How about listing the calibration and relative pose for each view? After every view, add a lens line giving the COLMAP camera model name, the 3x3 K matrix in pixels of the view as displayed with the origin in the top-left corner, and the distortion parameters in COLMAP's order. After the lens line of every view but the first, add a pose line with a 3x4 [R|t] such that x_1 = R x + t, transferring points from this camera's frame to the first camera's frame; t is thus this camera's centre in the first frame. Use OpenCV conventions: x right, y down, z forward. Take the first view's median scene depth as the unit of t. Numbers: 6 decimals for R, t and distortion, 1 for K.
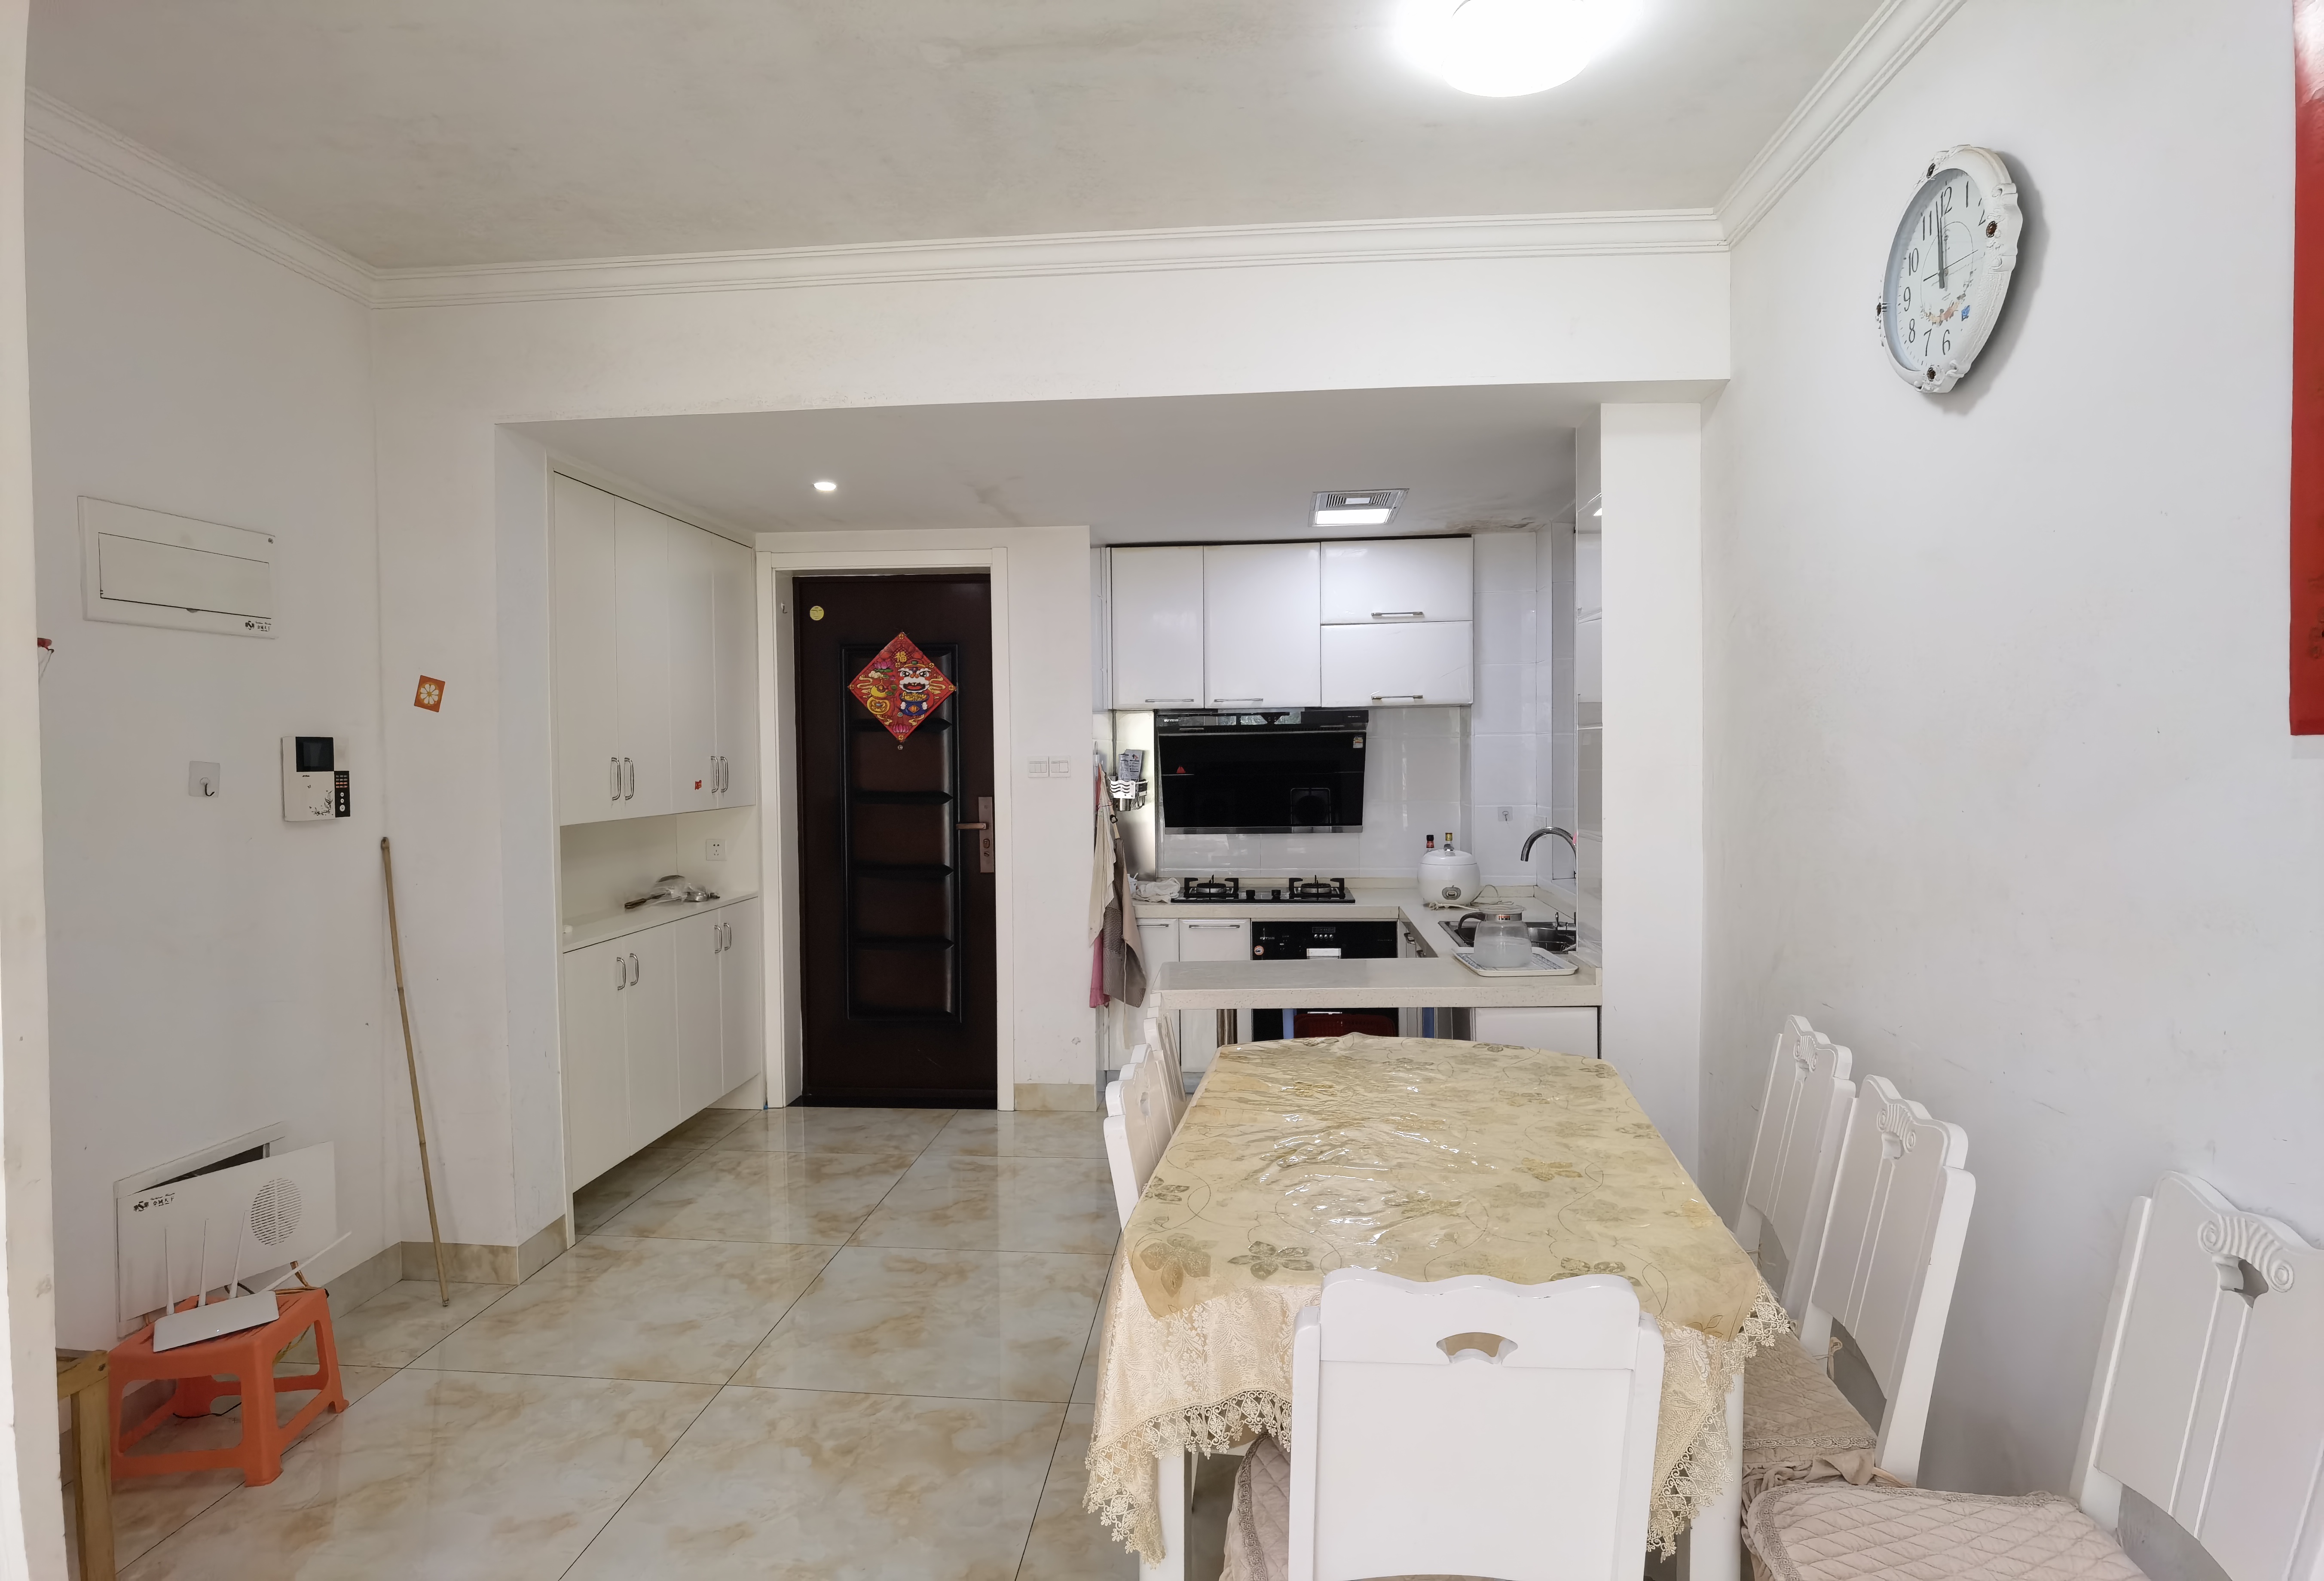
lens RADIAL K [[1228.5, 0, 1152.2], [0, 1228.5, 782.0], [0, 0, 1]] dist [-0.001900, -0.000800]
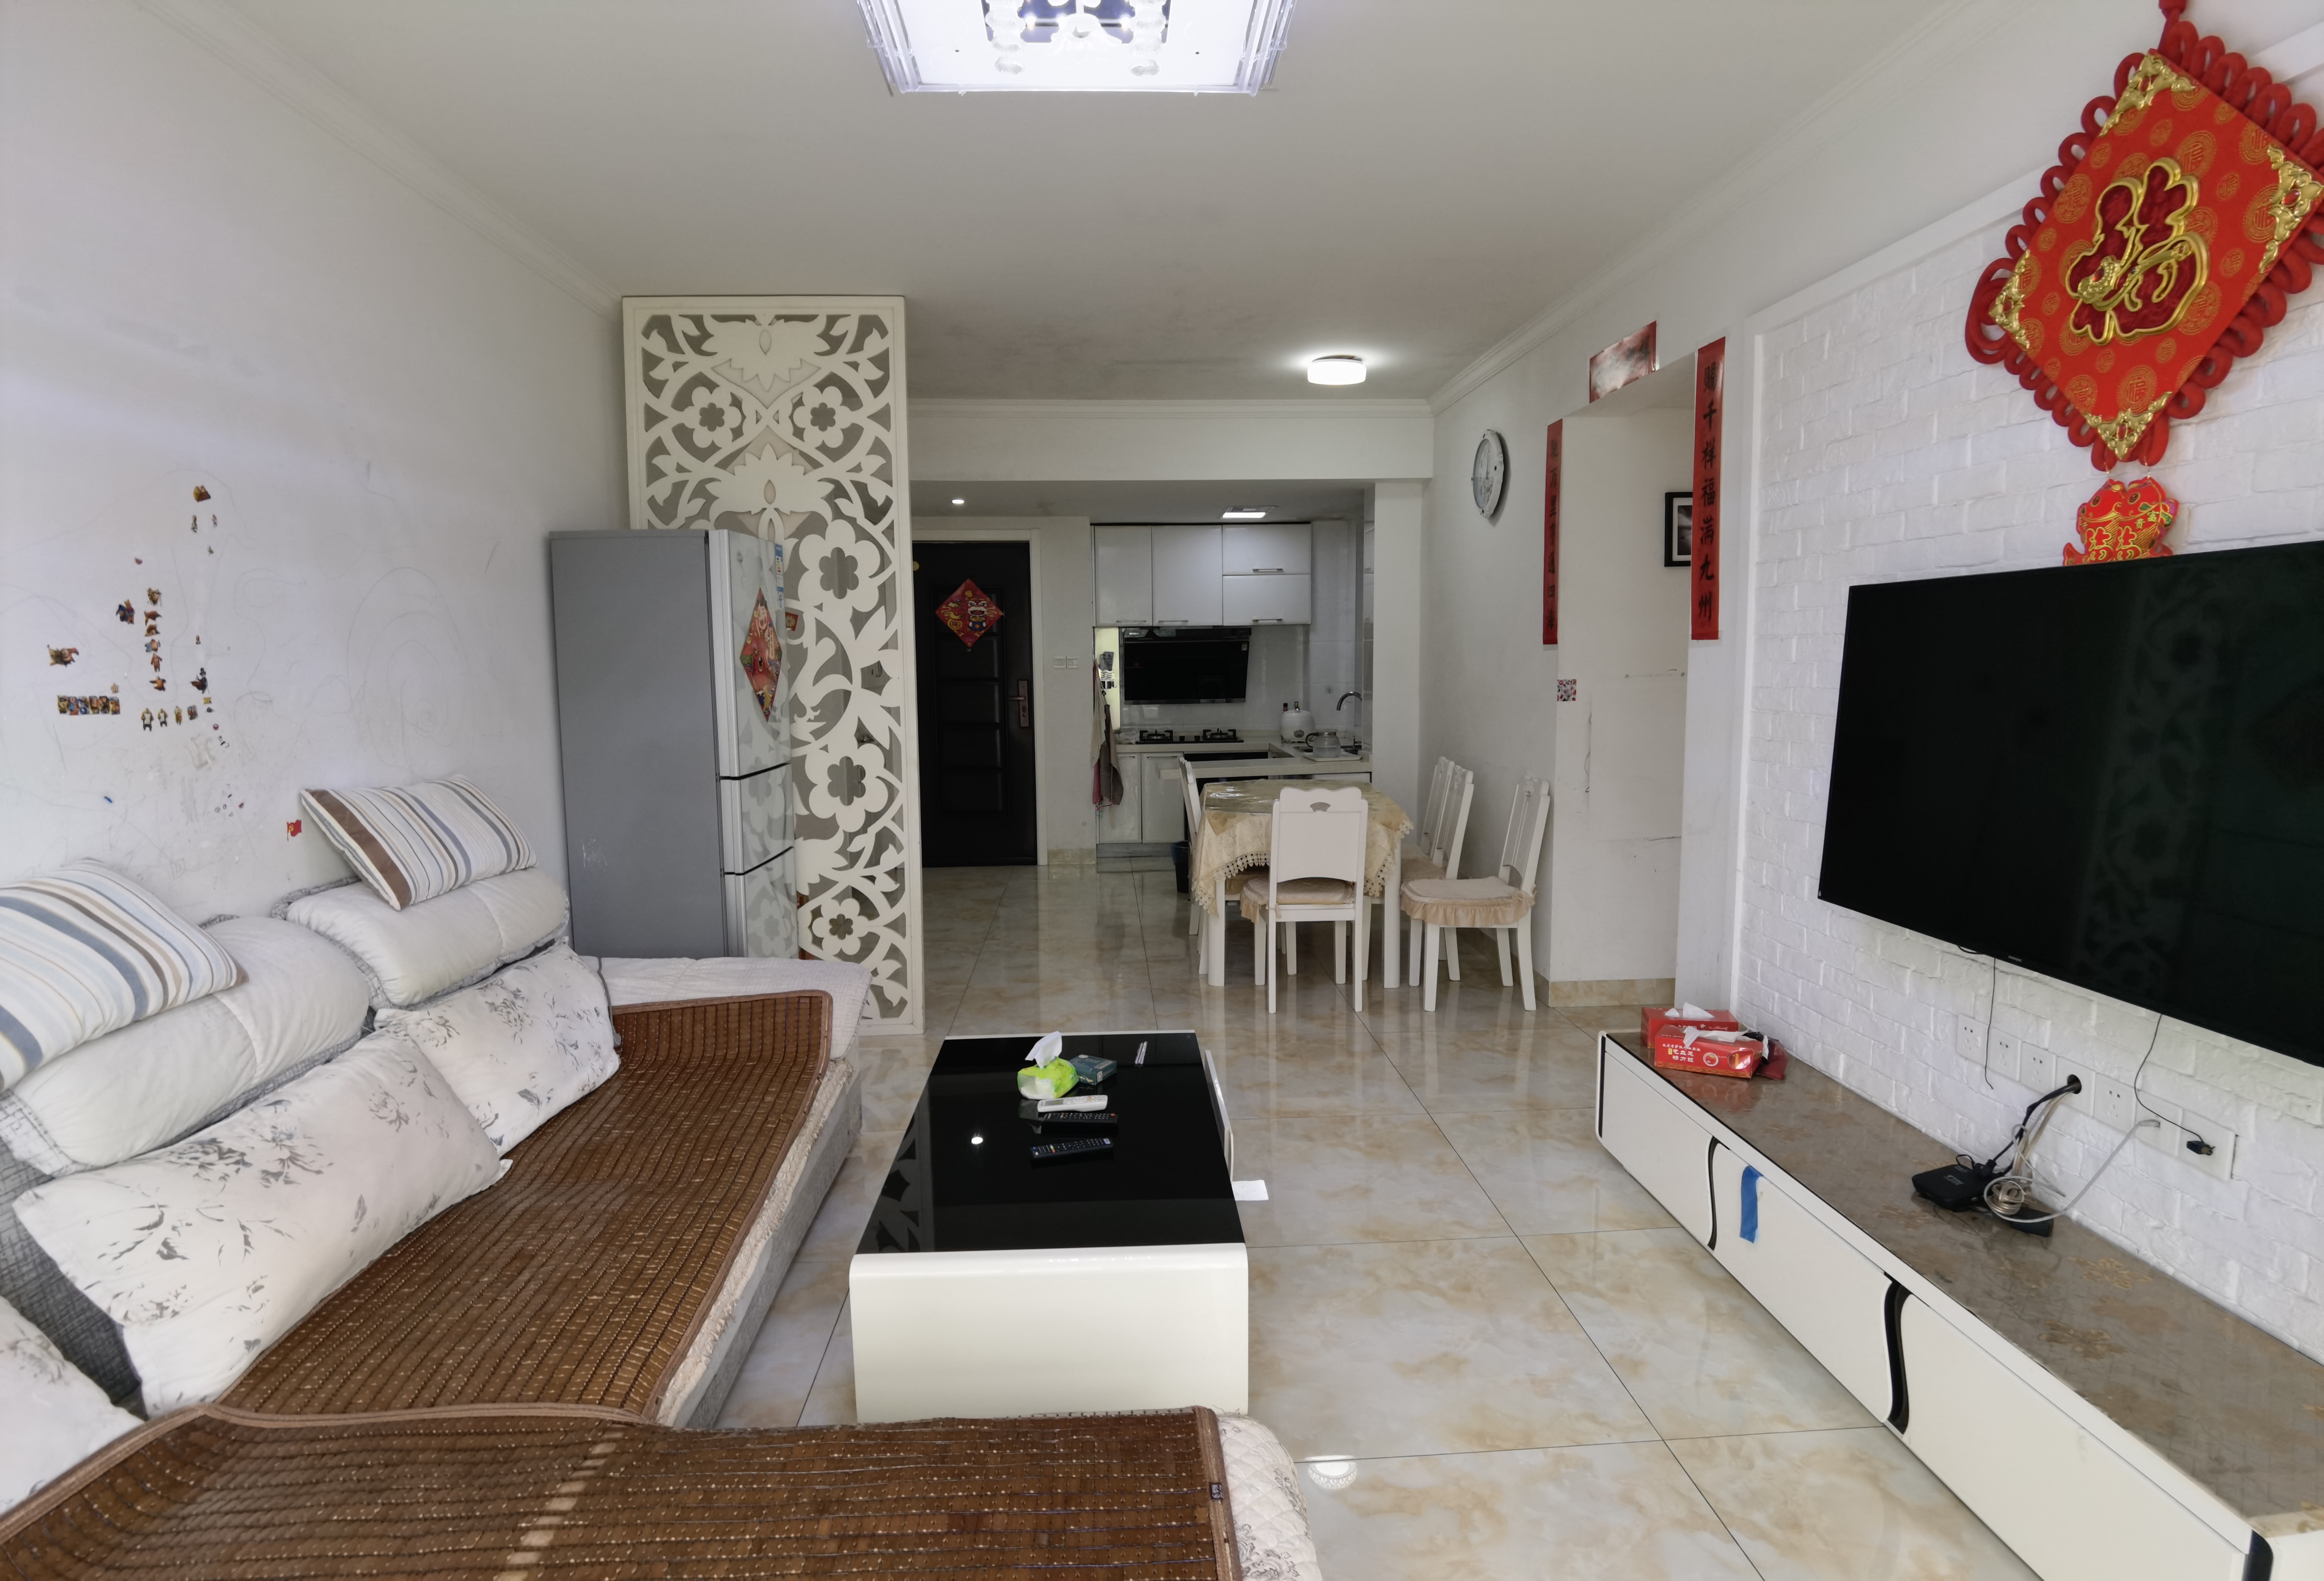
lens RADIAL K [[1204.0, 0, 1157.4], [0, 1204.0, 807.6], [0, 0, 1]] dist [0.030014, -0.030232]
pose [[0.990281, -0.017908, 0.137925, -0.185967], [0.004198, 0.995073, 0.099058, 0.022822], [-0.139020, -0.097516, 0.985477, -0.644972]]
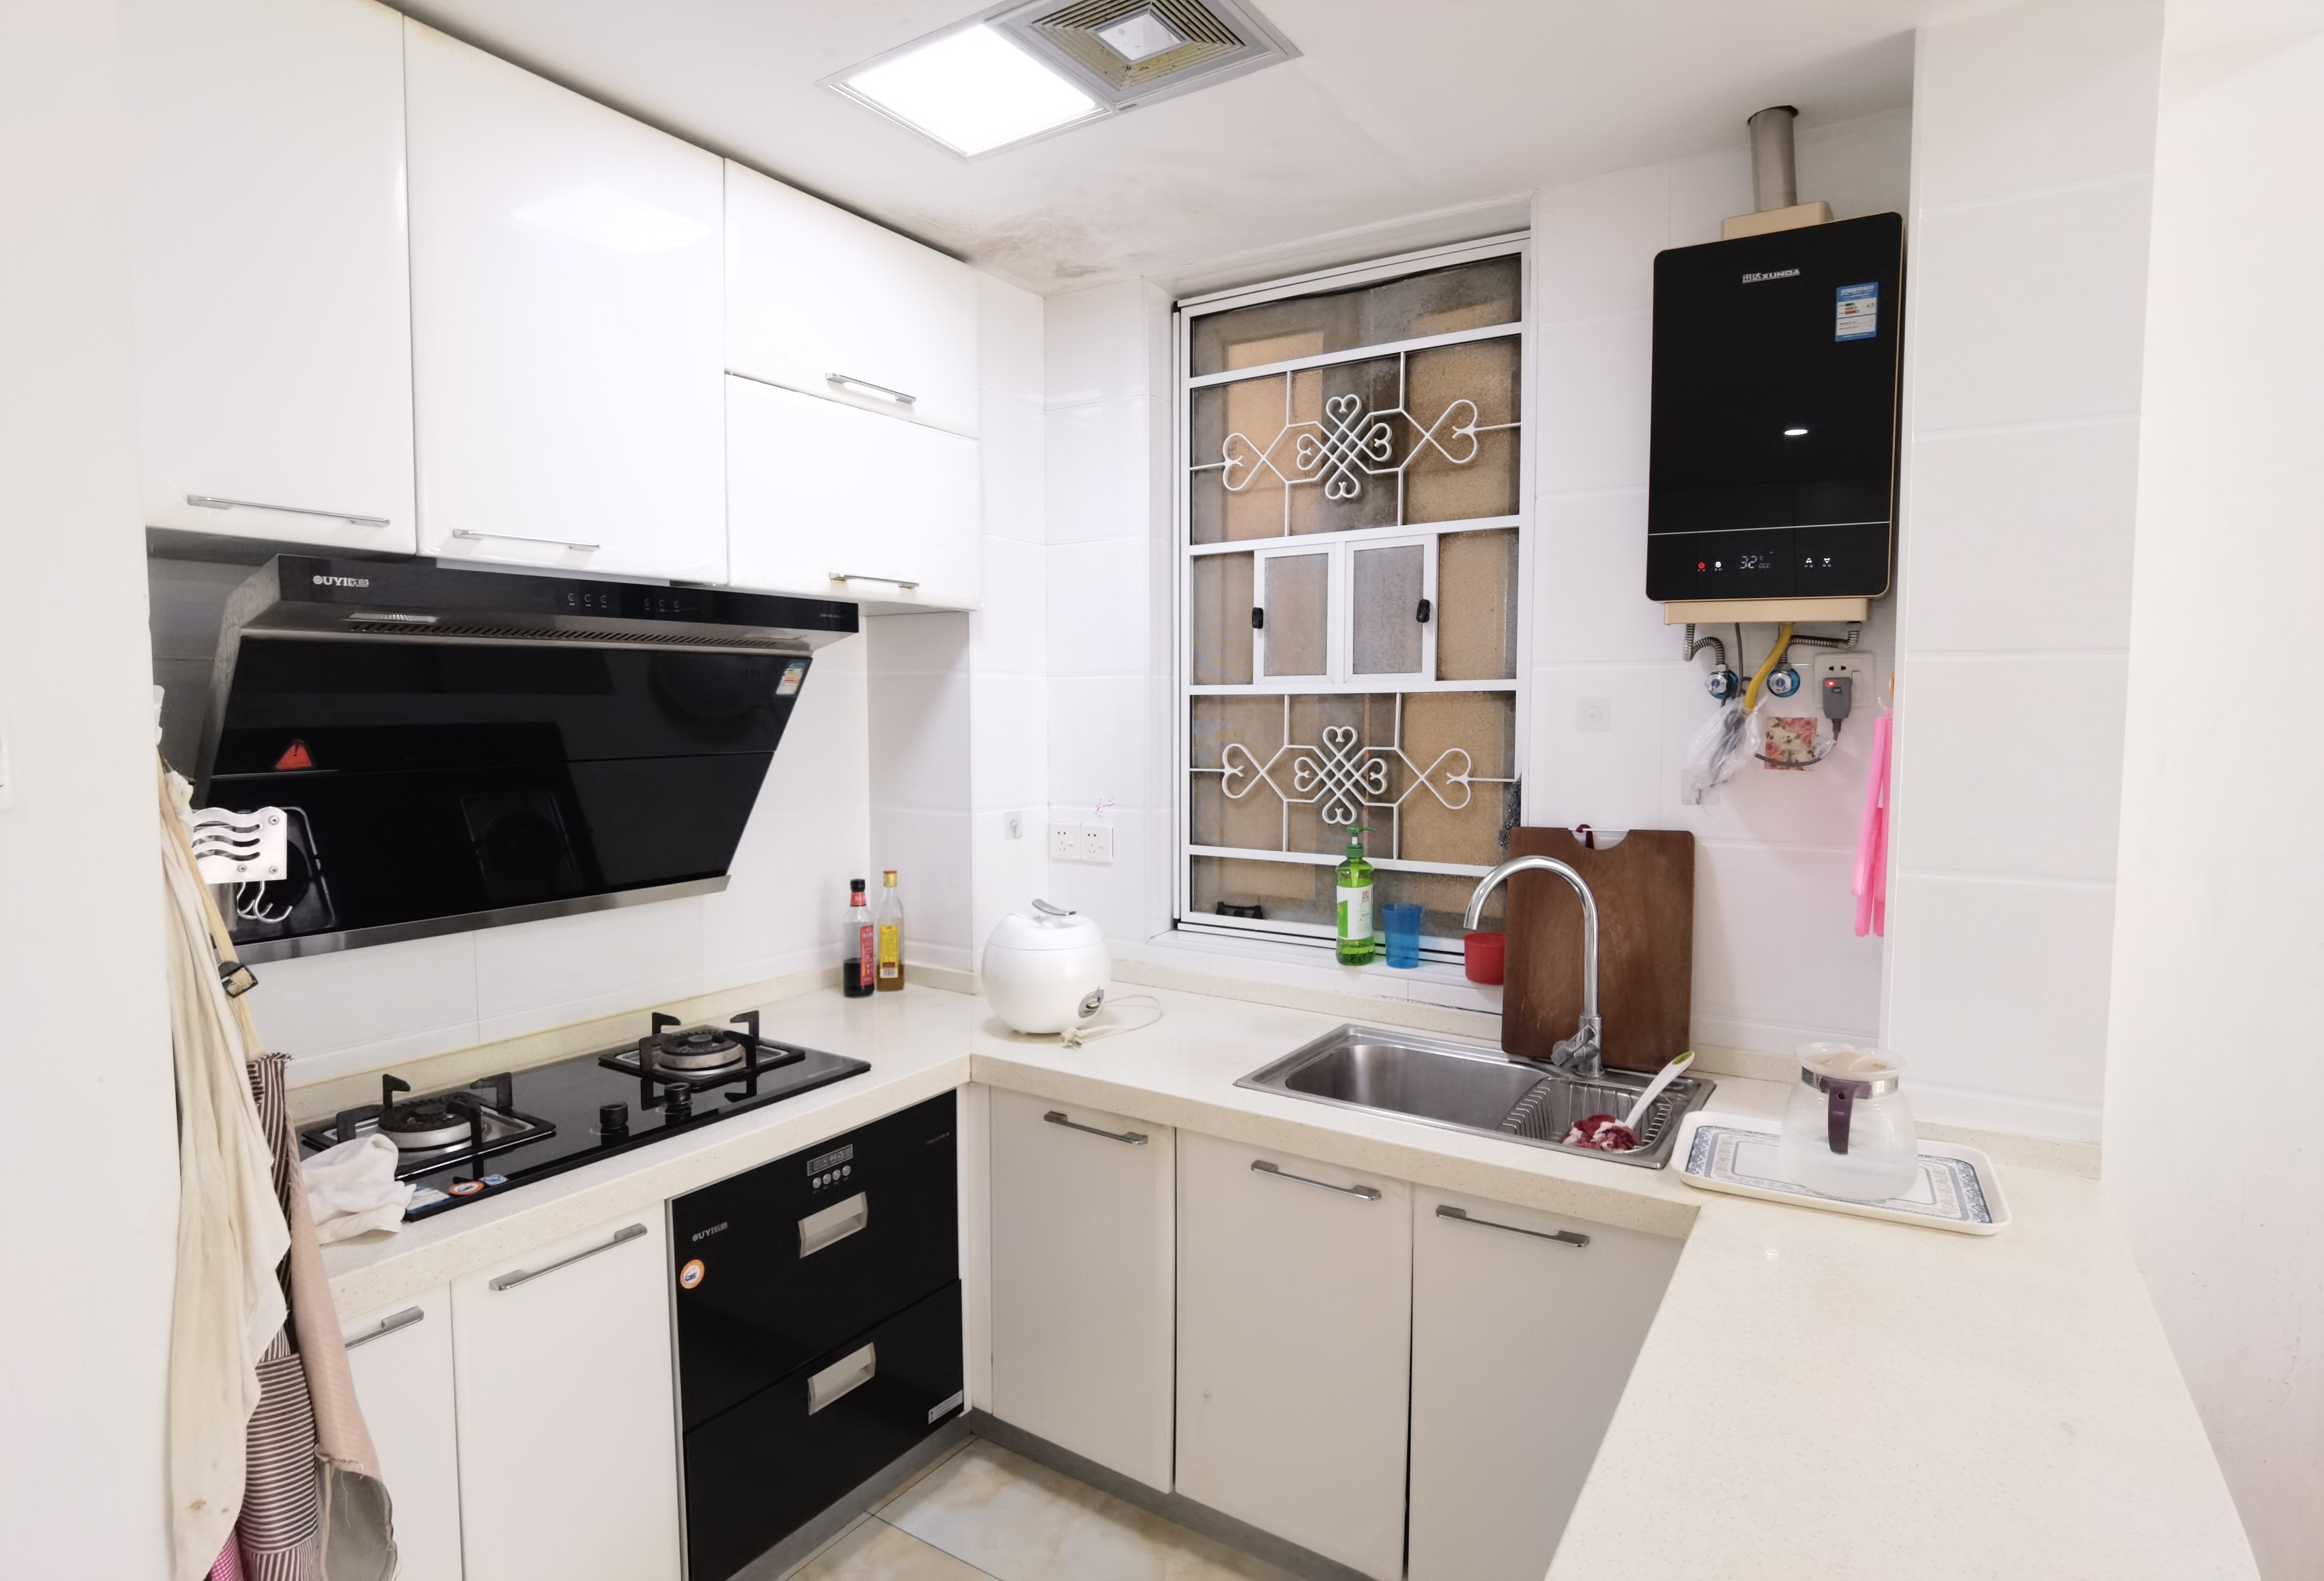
lens RADIAL K [[1228.5, 0, 1152.2], [0, 1228.5, 782.0], [0, 0, 1]] dist [-0.001900, -0.000800]
pose [[0.474540, -0.044475, 0.879110, -0.146104], [0.016681, 0.998998, 0.041536, -0.013458], [-0.880076, -0.005046, 0.474806, 0.711350]]
